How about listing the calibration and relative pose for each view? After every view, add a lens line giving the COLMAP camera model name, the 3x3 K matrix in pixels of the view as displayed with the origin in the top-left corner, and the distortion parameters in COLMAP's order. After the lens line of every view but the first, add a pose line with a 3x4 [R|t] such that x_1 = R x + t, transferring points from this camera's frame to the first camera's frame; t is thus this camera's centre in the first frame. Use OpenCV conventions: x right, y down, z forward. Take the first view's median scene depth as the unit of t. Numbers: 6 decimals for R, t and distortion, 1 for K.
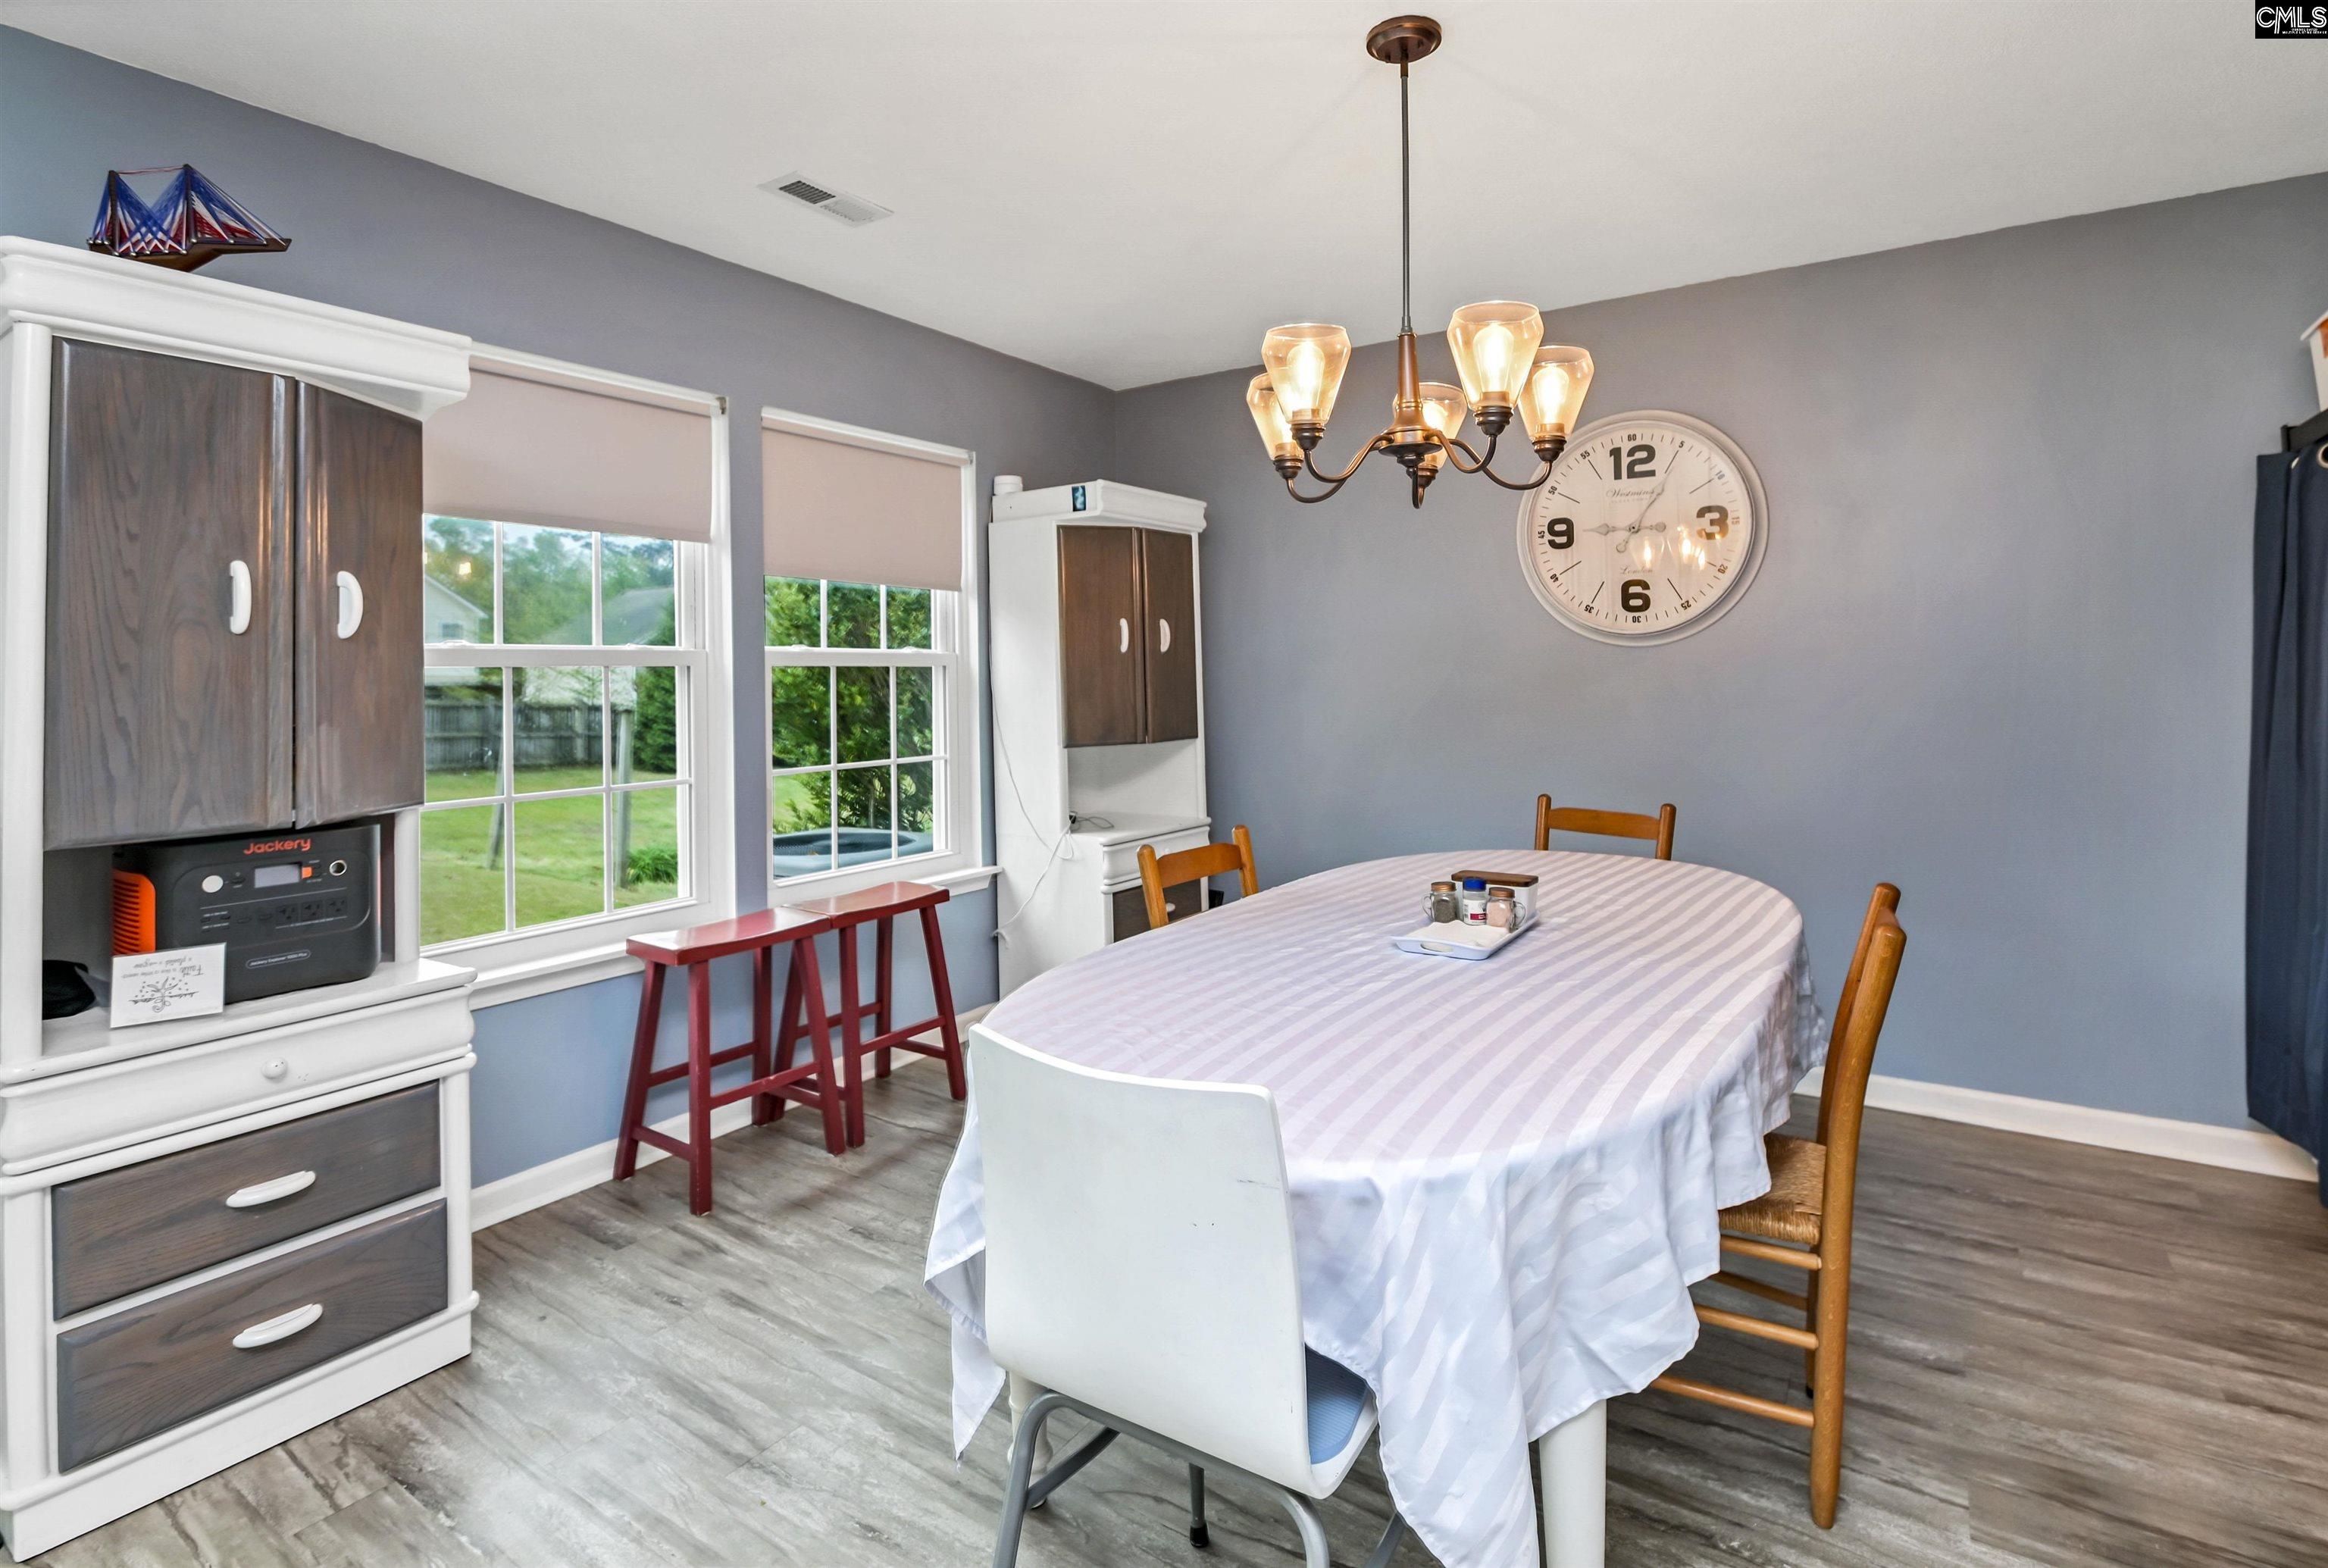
lens RADIAL K [[1136.7, 0, 1157.3], [0, 1136.7, 643.1], [0, 0, 1]] dist [-0.009785, -0.000204]
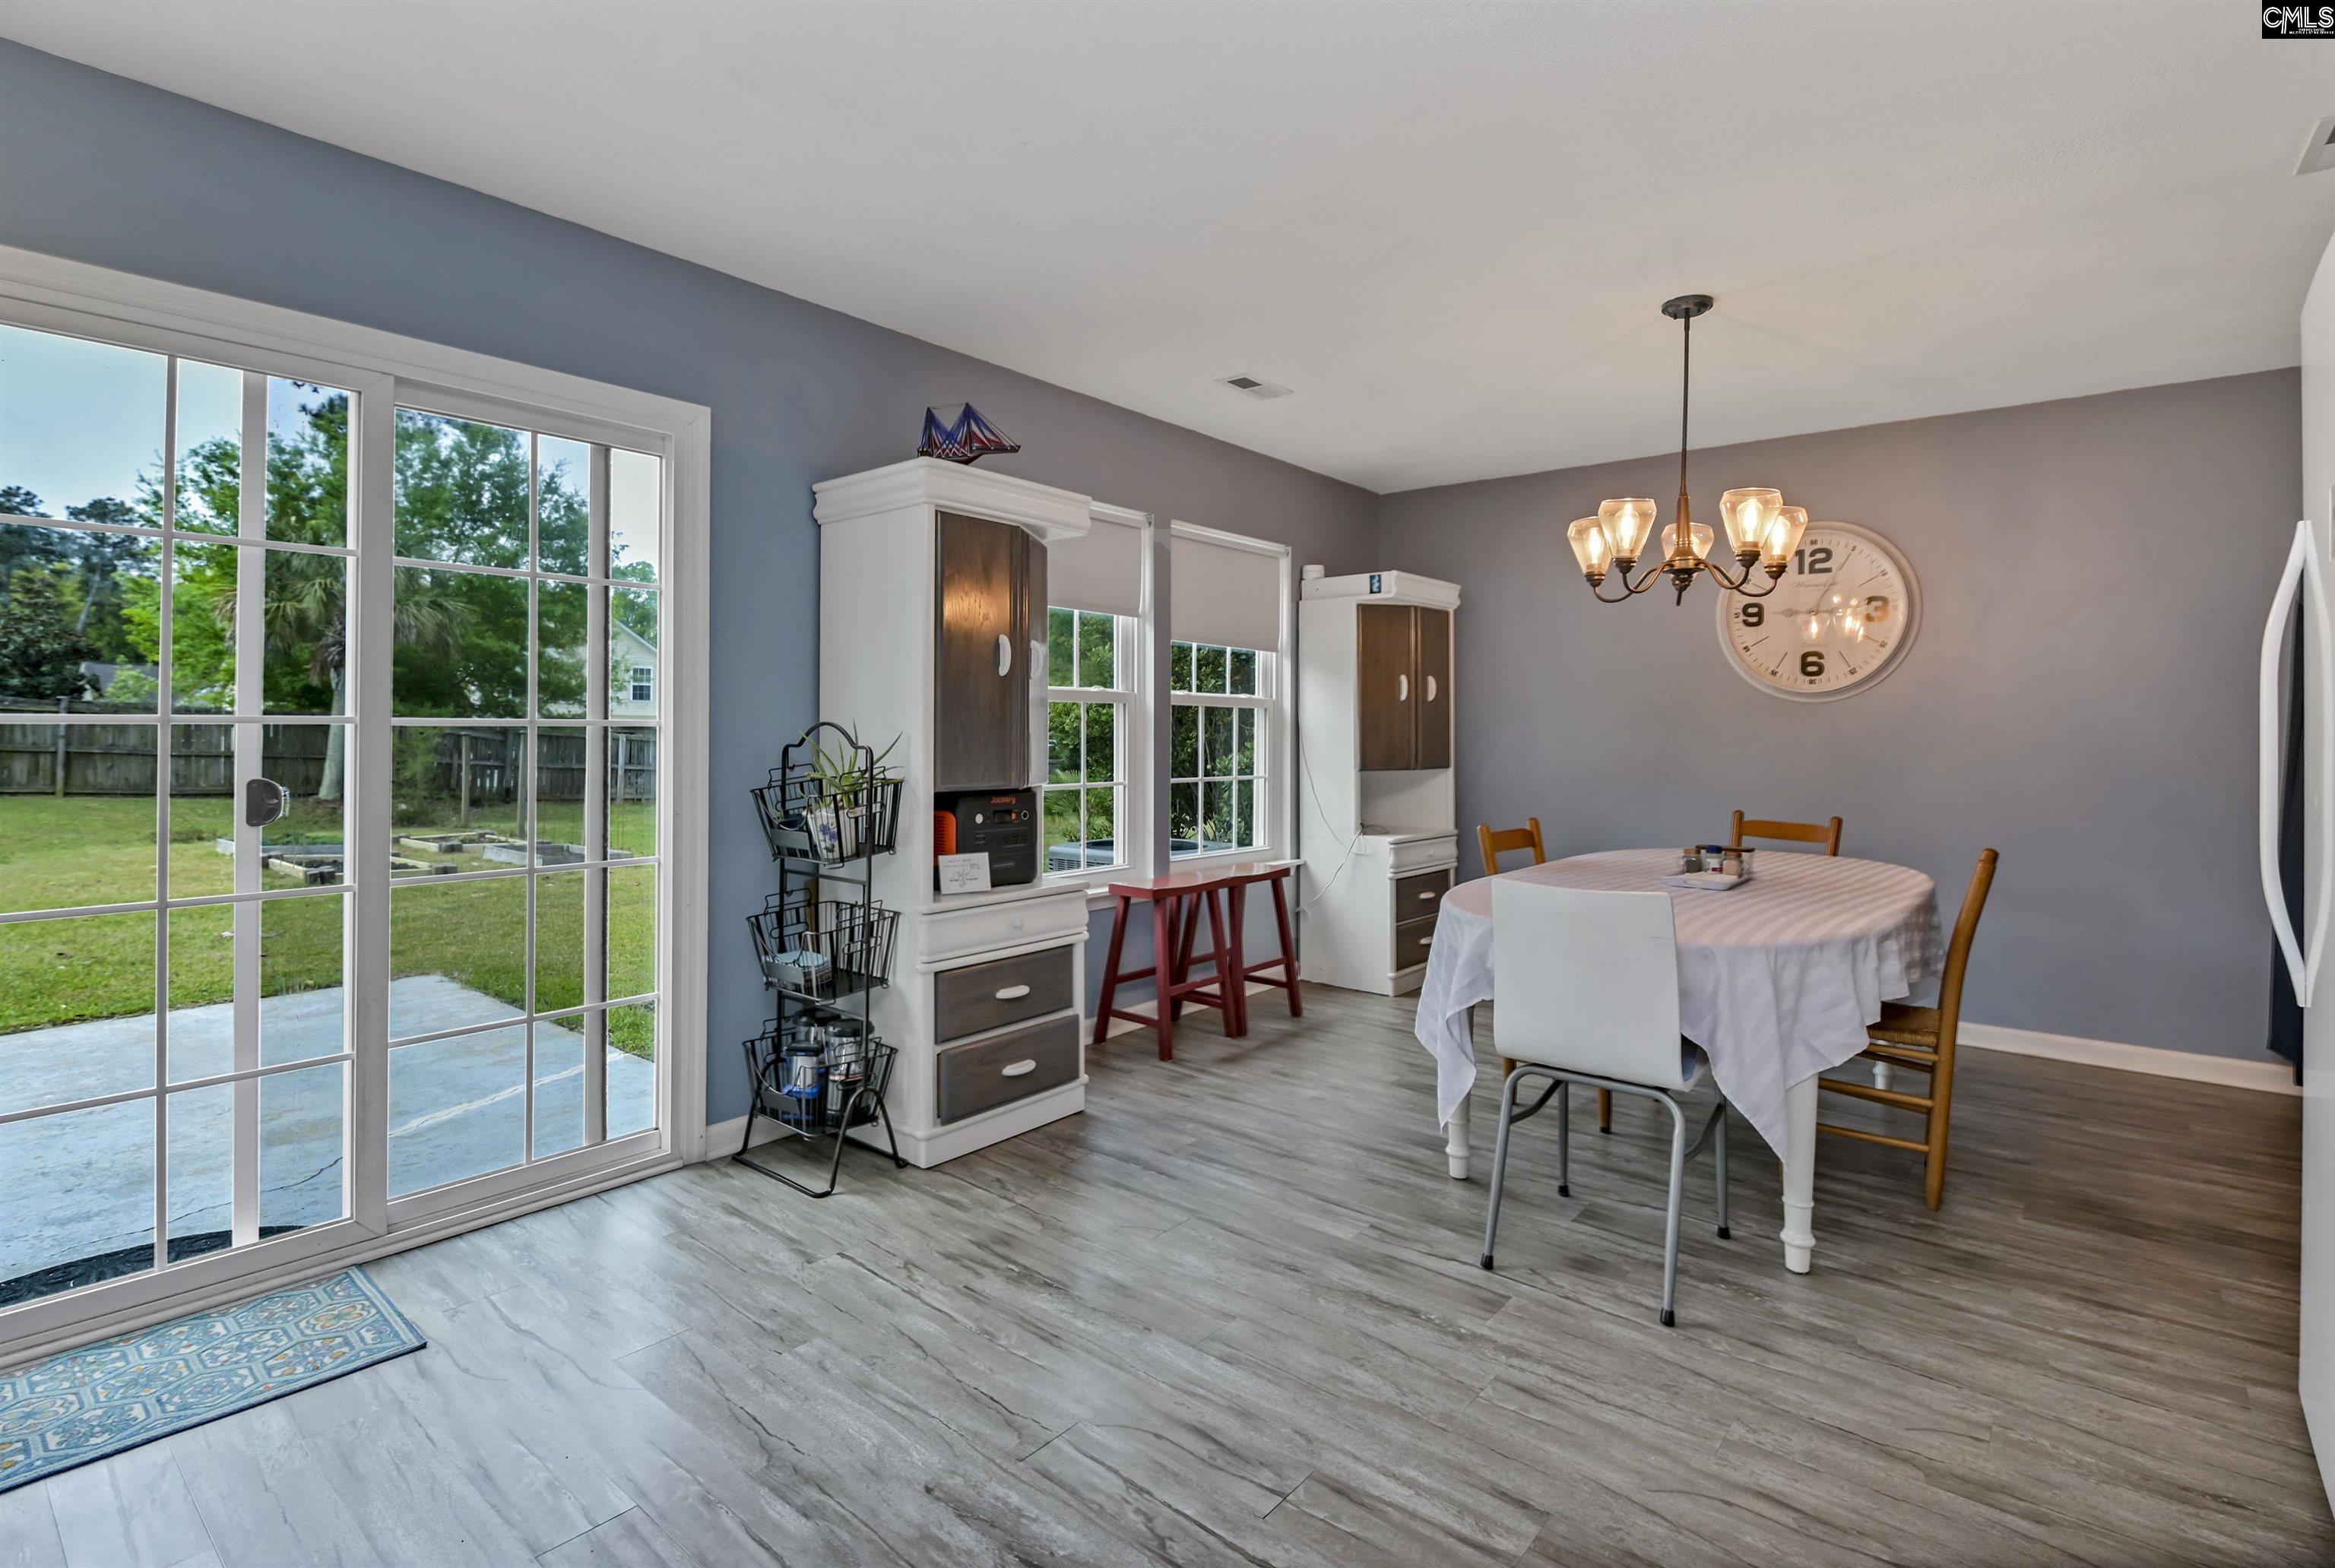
lens RADIAL K [[1119.5, 0, 1175.7], [0, 1119.5, 734.0], [0, 0, 1]] dist [-0.008298, -0.001783]
pose [[0.995648, 0.020801, -0.090846, -0.213520], [-0.017828, 0.999283, 0.033415, 0.010358], [0.091476, -0.031650, 0.995304, -0.392988]]
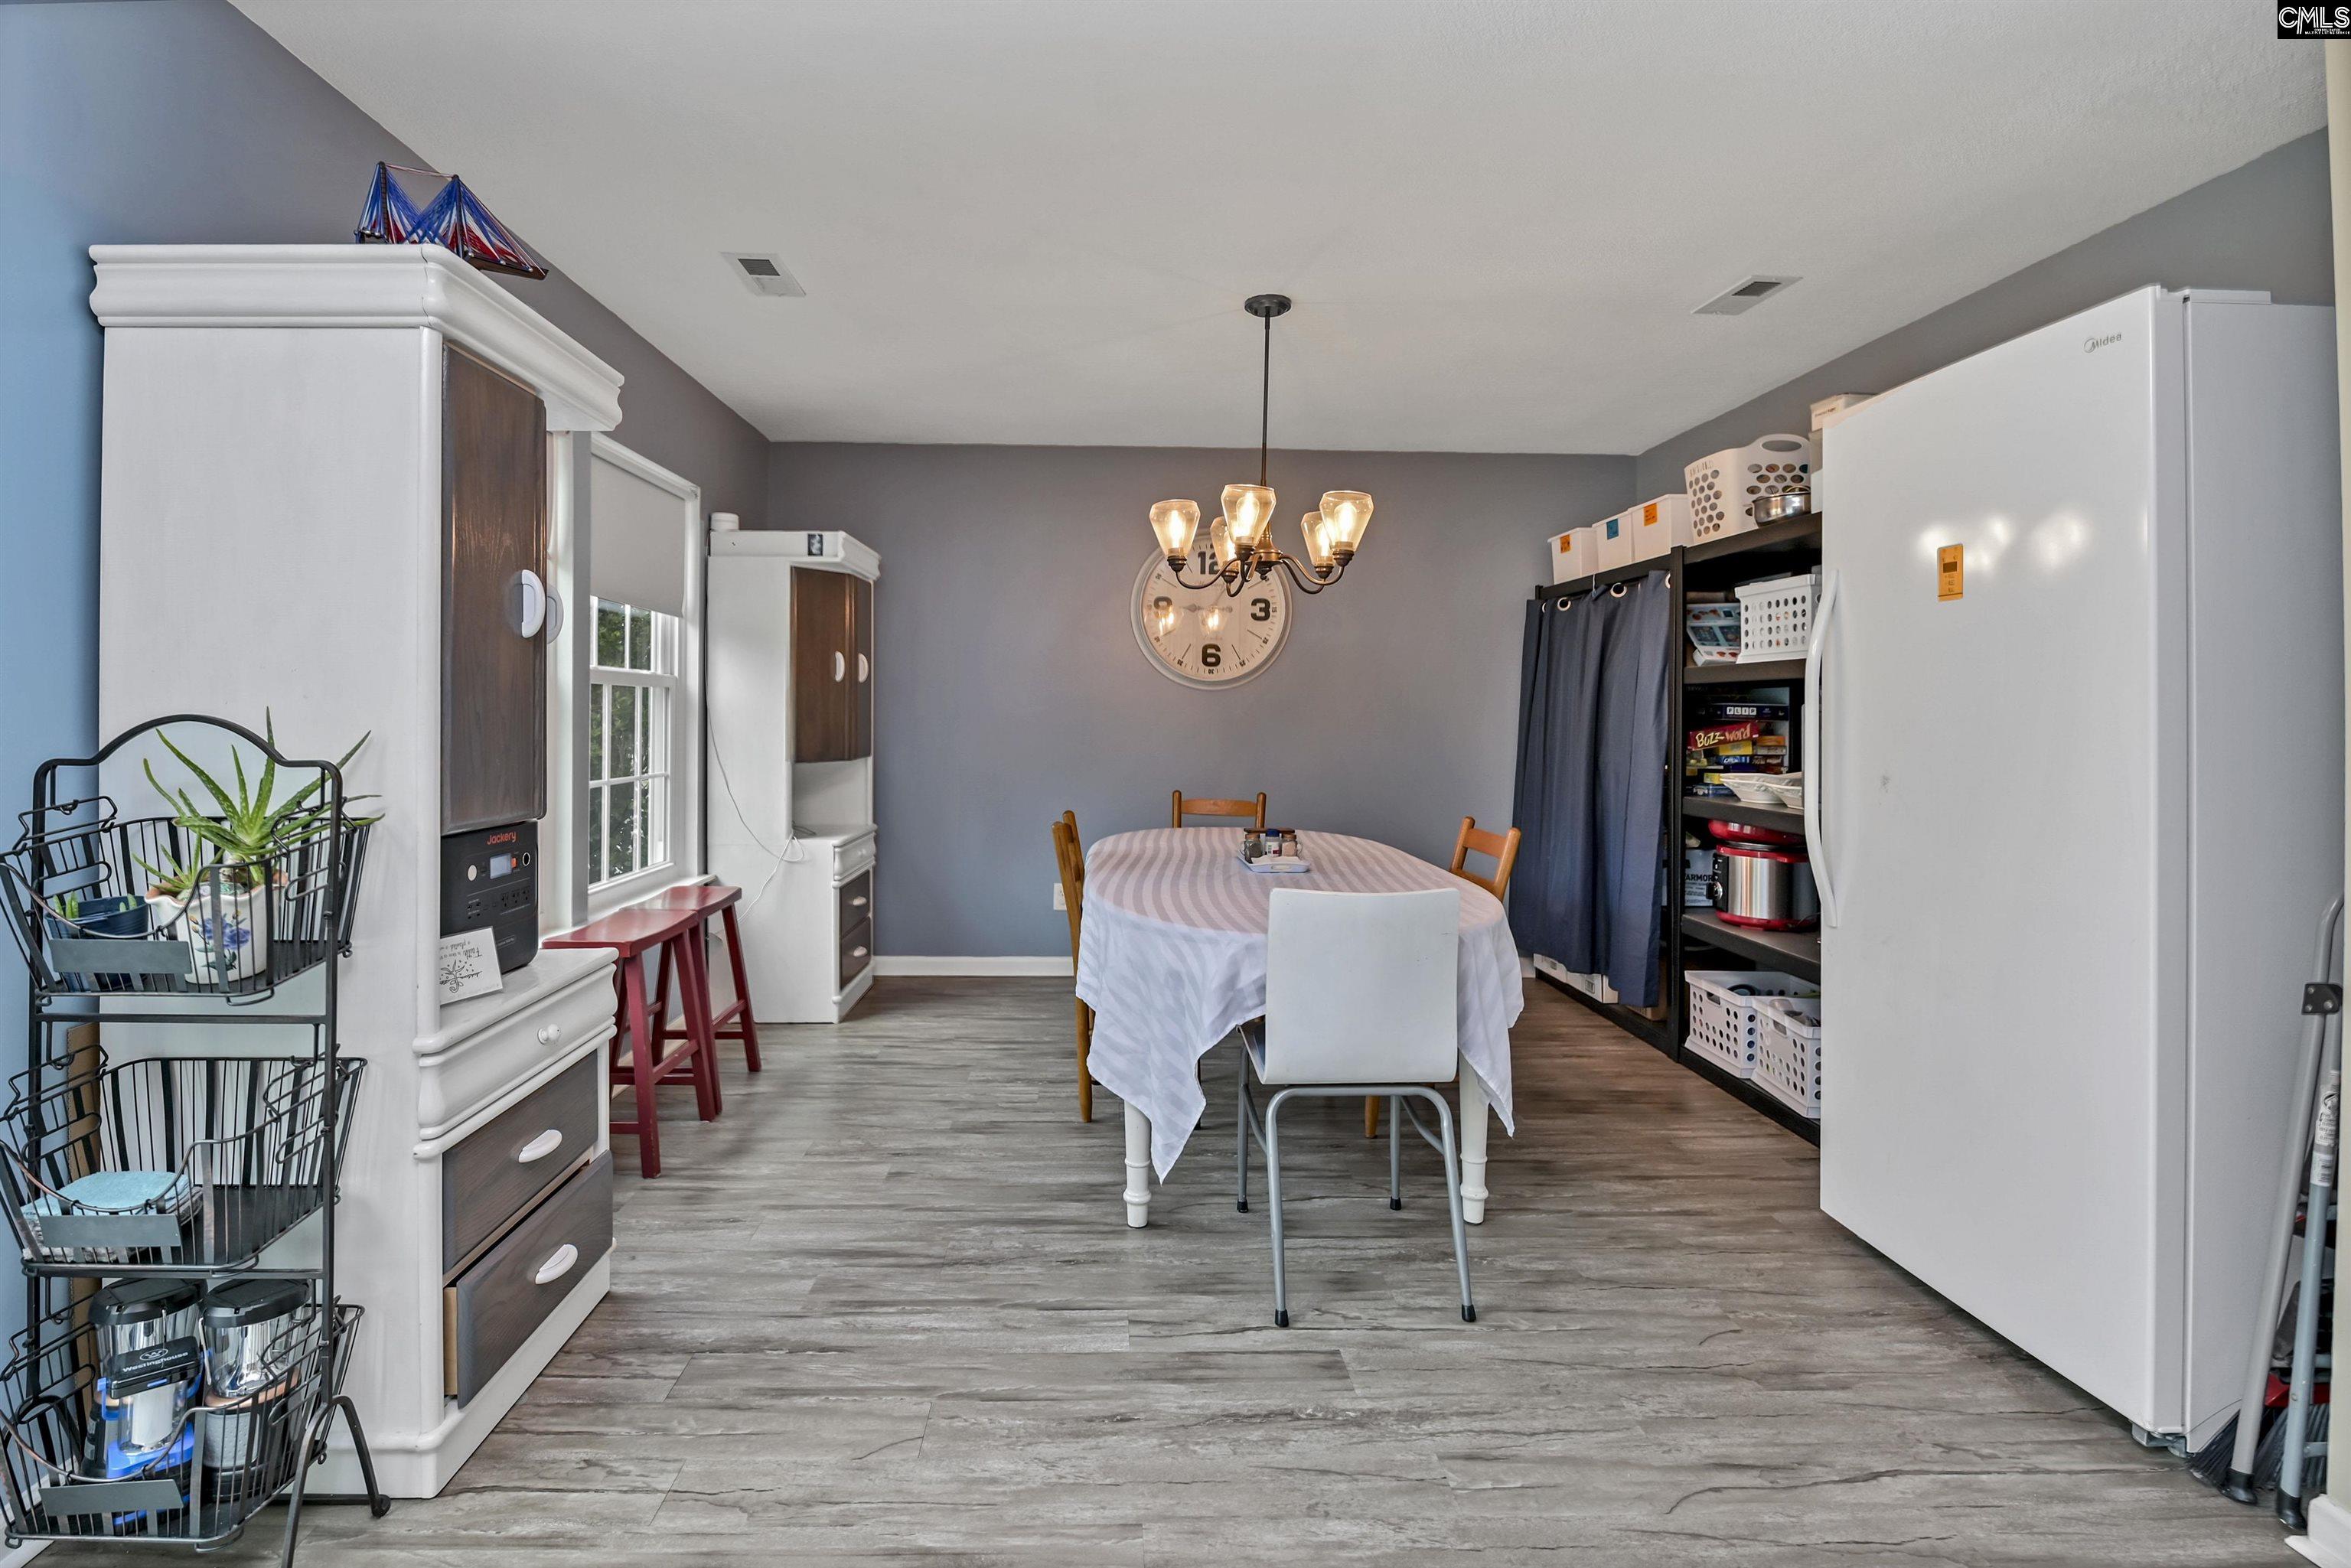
lens RADIAL K [[1100.2, 0, 1157.3], [0, 1100.2, 710.3], [0, 0, 1]] dist [0.001146, -0.008938]
pose [[0.805898, 0.020808, 0.591689, -0.526783], [-0.035179, 0.999299, 0.012771, 0.014819], [-0.591009, -0.031108, 0.806065, -0.114395]]
